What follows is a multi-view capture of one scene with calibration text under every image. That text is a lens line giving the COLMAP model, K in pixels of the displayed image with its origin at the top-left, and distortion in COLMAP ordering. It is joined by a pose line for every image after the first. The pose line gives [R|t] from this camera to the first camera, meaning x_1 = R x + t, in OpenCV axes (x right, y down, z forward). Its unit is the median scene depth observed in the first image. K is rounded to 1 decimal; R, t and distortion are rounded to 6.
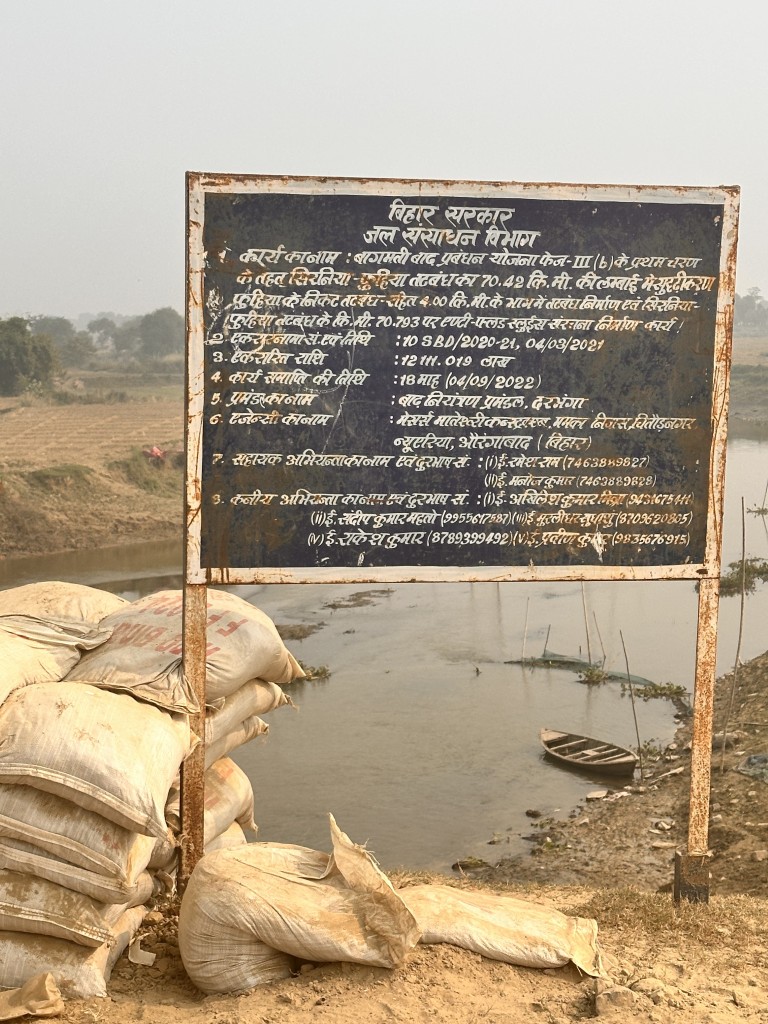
lens RADIAL K [[2024.7, 0, 385.3], [0, 2024.7, 514.9], [0, 0, 1]] dist [0.140530, 0.000000]
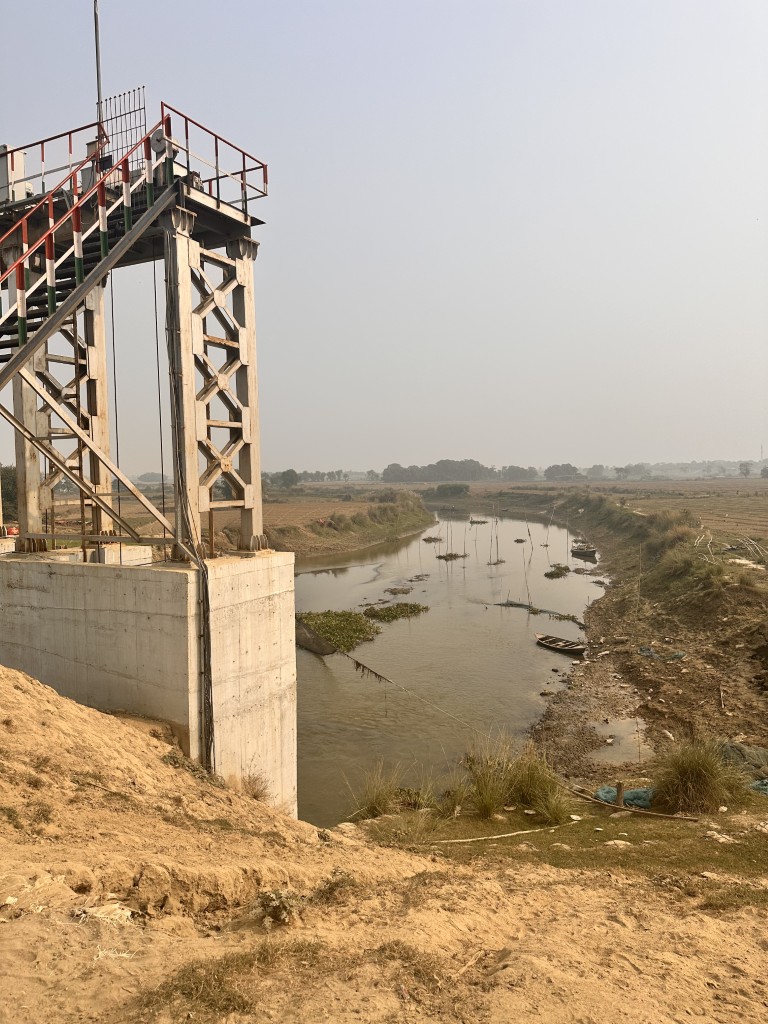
lens RADIAL K [[715.9, 0, 380.5], [0, 715.9, 513.5], [0, 0, 1]] dist [0.014579, 0.000858]
pose [[0.999584, 0.009759, 0.027131, -0.135194], [-0.008624, 0.999096, -0.041638, -0.005301], [-0.027513, 0.041386, 0.998764, 0.098401]]
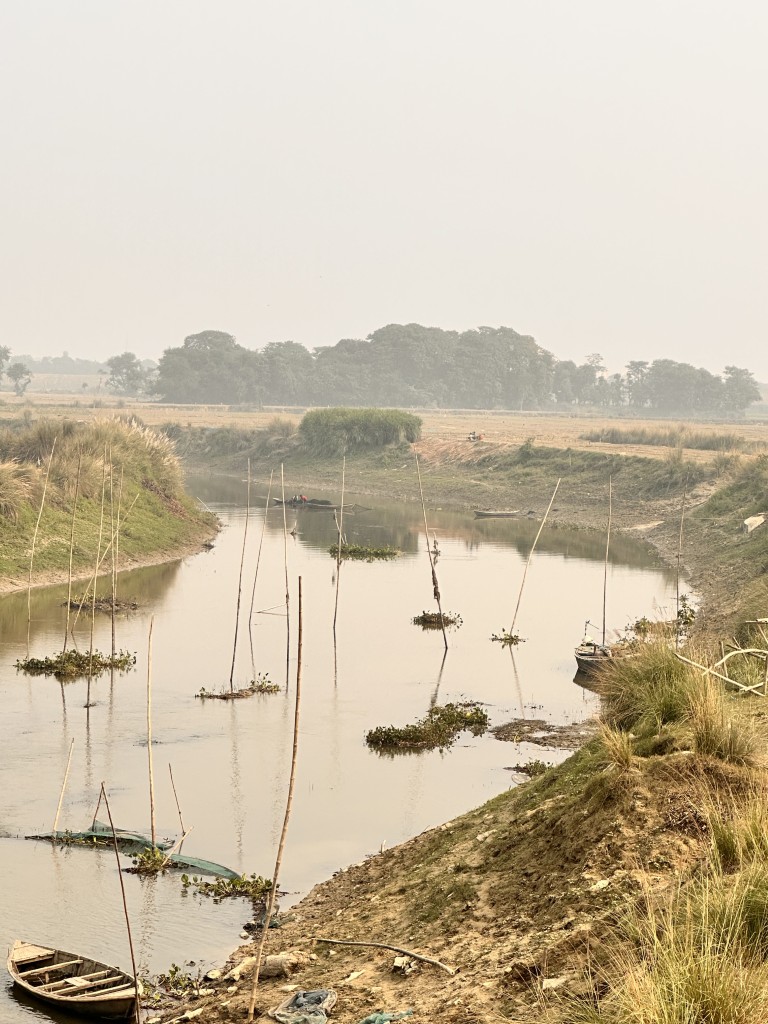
lens RADIAL K [[2785.9, 0, 384.5], [0, 2785.9, 510.1], [0, 0, 1]] dist [0.246455, 0.000000]
pose [[0.993249, 0.048109, 0.105559, 0.087194], [-0.042934, 0.997787, -0.050768, 0.010416], [-0.107768, 0.045893, 0.993116, 0.106910]]
